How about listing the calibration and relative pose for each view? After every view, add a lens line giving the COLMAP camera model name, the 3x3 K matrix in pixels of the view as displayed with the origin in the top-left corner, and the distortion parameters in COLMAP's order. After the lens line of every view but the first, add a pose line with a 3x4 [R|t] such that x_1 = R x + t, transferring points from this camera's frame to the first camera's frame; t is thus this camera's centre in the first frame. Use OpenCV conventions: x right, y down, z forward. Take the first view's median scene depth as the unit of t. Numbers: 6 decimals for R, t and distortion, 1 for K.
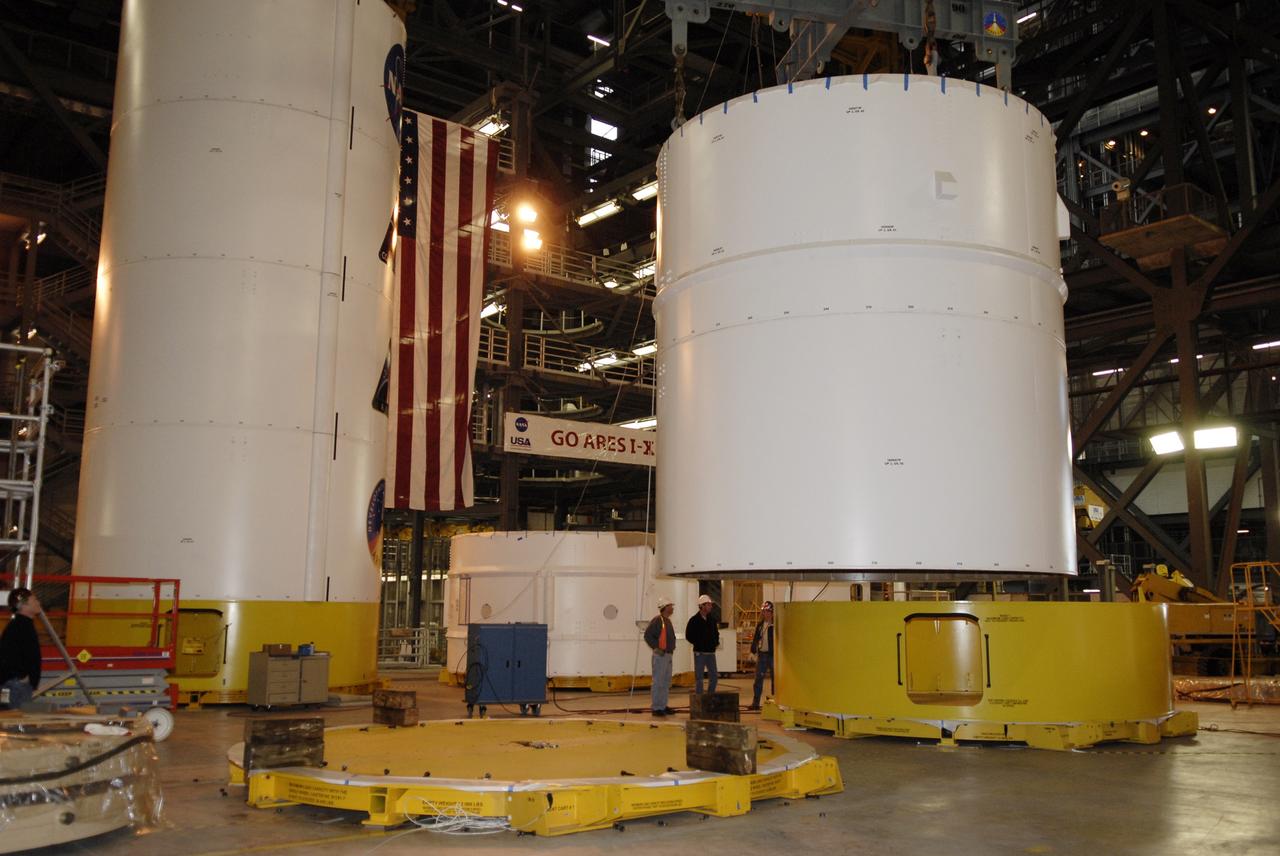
lens RADIAL K [[1205.4, 0, 653.5], [0, 1205.4, 432.4], [0, 0, 1]] dist [-0.024809, 0.000000]
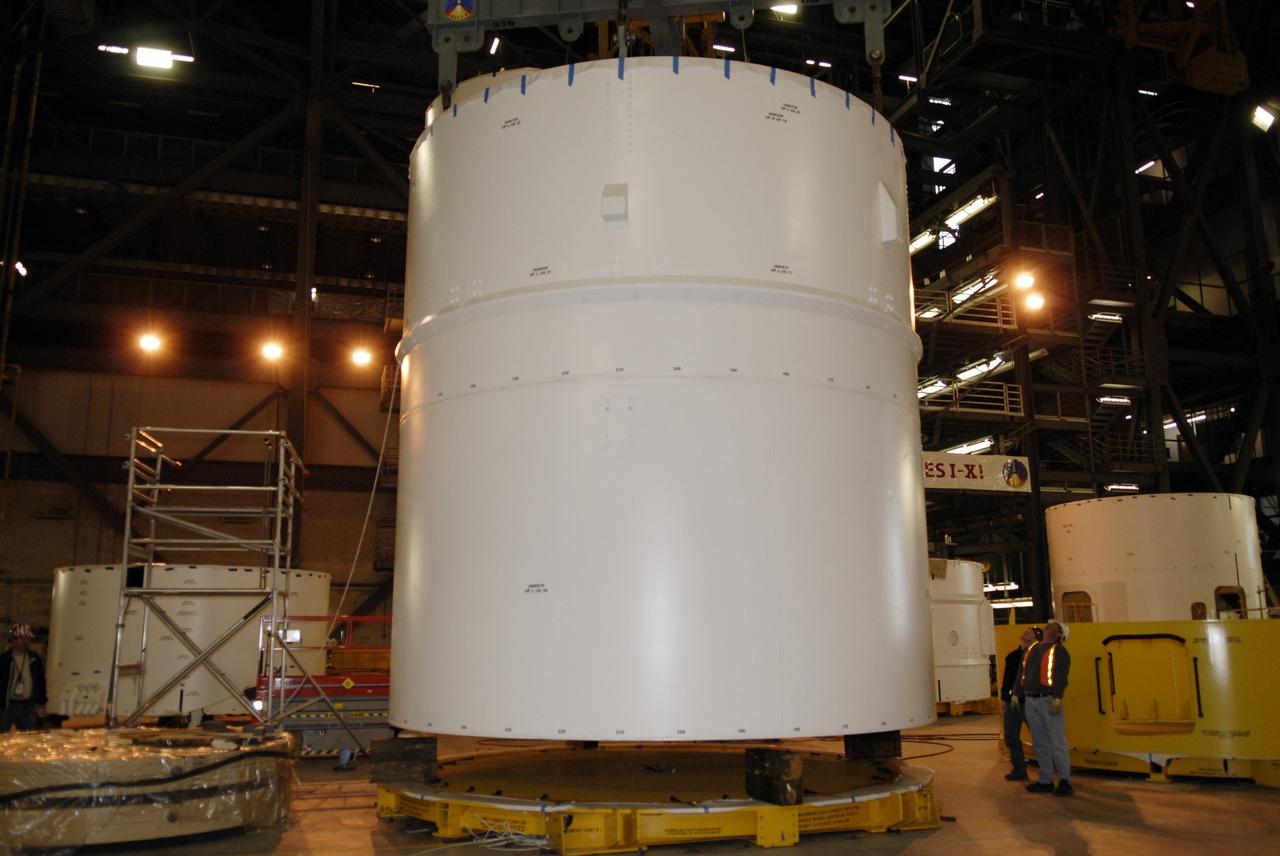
lens RADIAL K [[1134.1, 0, 641.0], [0, 1134.1, 430.3], [0, 0, 1]] dist [-0.021811, -0.026471]
pose [[0.917663, -0.086617, -0.387803, 0.211292], [0.073093, 0.996095, -0.049520, 0.010166], [0.390578, 0.017097, 0.920411, 0.059872]]
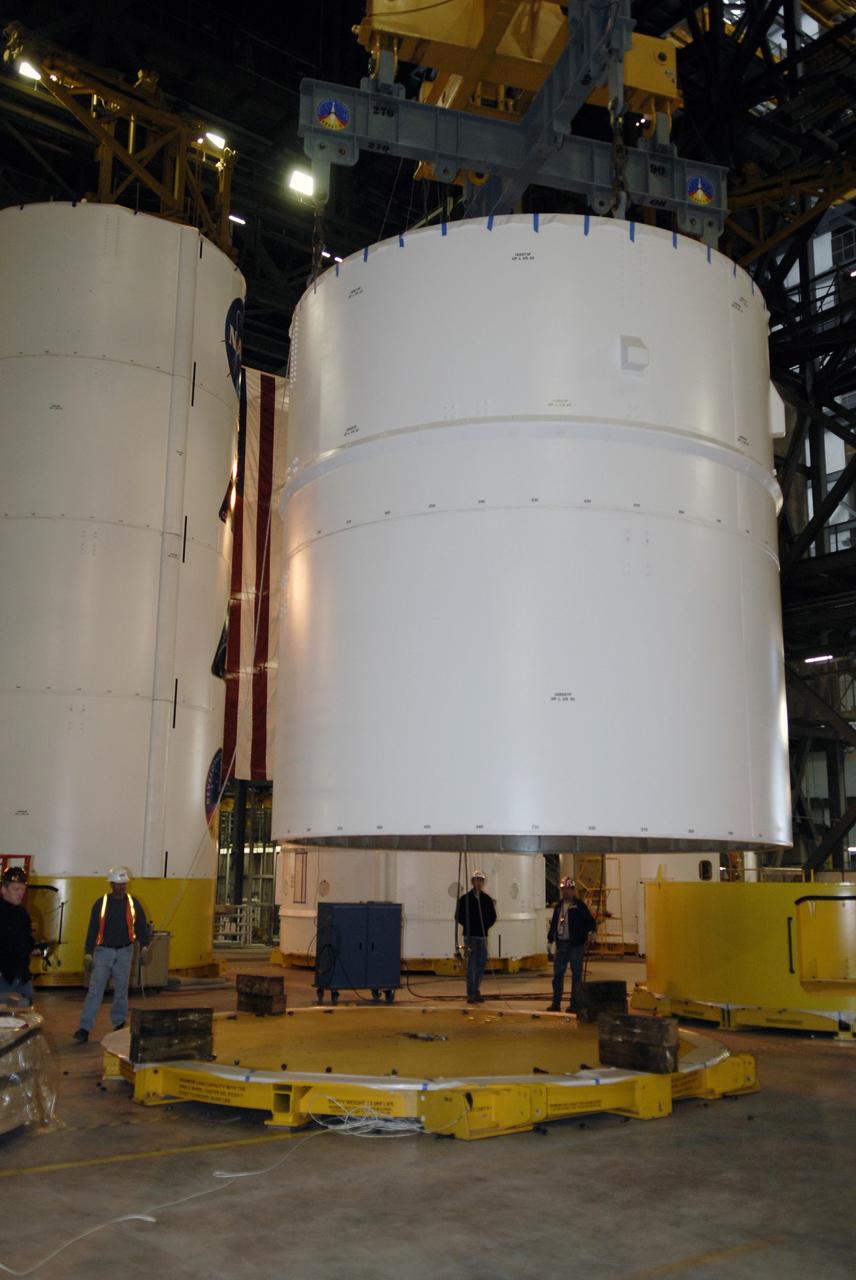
lens RADIAL K [[1261.6, 0, 416.6], [0, 1261.6, 628.1], [0, 0, 1]] dist [-0.018298, 0.000000]
pose [[0.999704, 0.001403, -0.024284, -0.057106], [-0.002683, 0.998603, -0.052780, -0.004837], [0.024176, 0.052829, 0.998311, 0.002182]]
